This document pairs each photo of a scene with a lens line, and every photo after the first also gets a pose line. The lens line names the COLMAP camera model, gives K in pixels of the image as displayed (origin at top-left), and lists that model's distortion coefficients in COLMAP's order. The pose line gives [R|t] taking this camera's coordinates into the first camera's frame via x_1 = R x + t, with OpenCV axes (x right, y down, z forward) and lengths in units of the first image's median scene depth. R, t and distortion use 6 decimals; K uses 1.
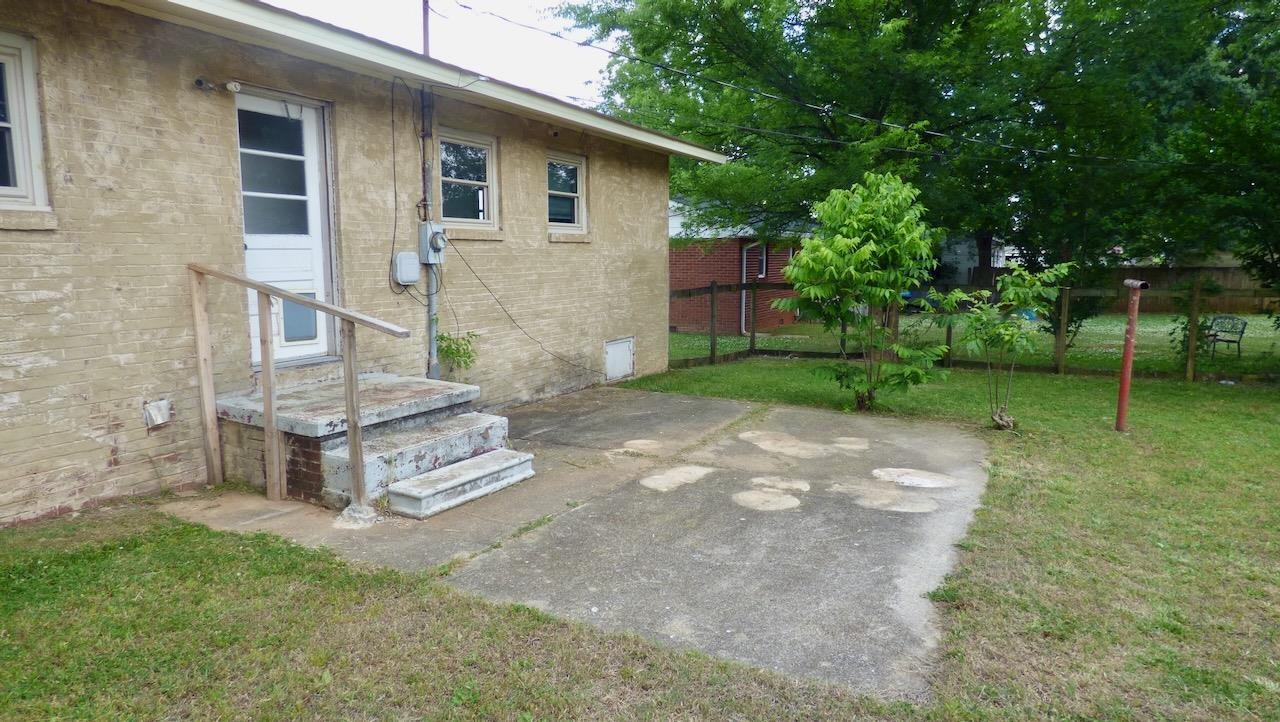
lens RADIAL K [[767.9, 0, 643.9], [0, 767.9, 356.9], [0, 0, 1]] dist [-0.002890, 0.000862]
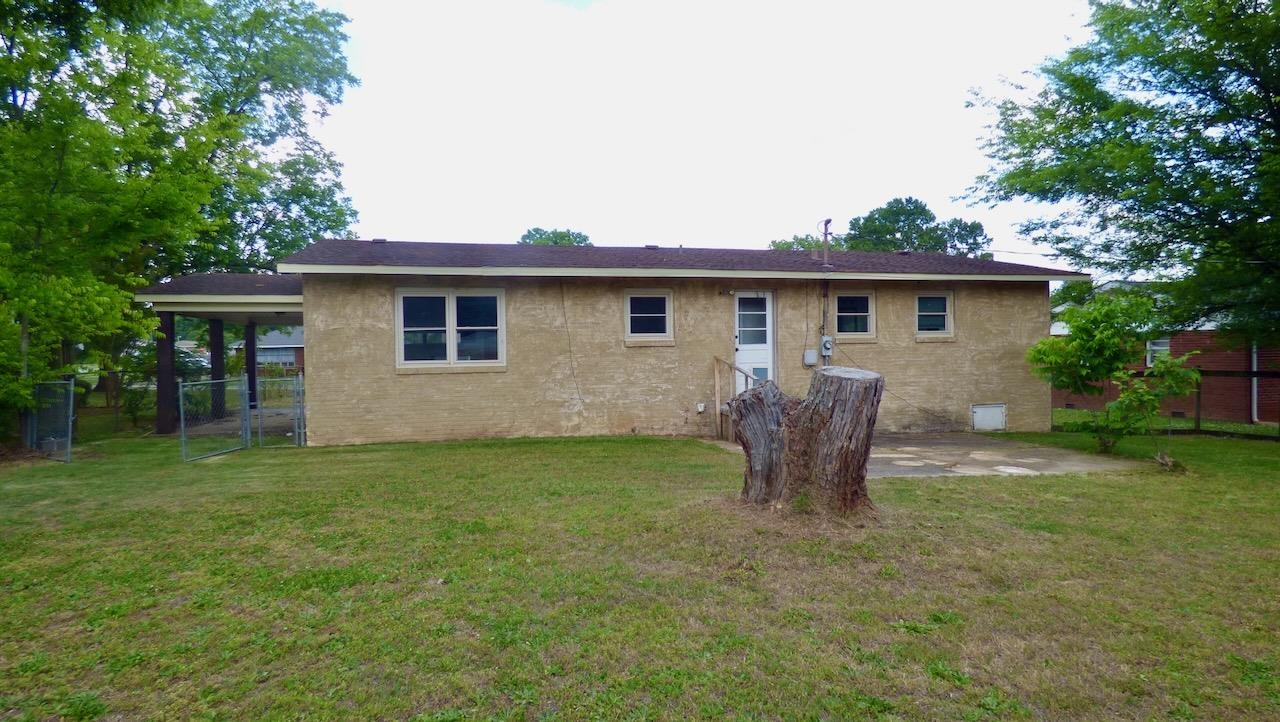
lens RADIAL K [[767.9, 0, 639.4], [0, 767.9, 359.7], [0, 0, 1]] dist [-0.002890, 0.000862]
pose [[0.642281, -0.003110, -0.766463, 1.020403], [-0.085898, 0.993400, -0.076012, 0.094833], [0.761640, 0.114659, 0.637775, -0.735909]]
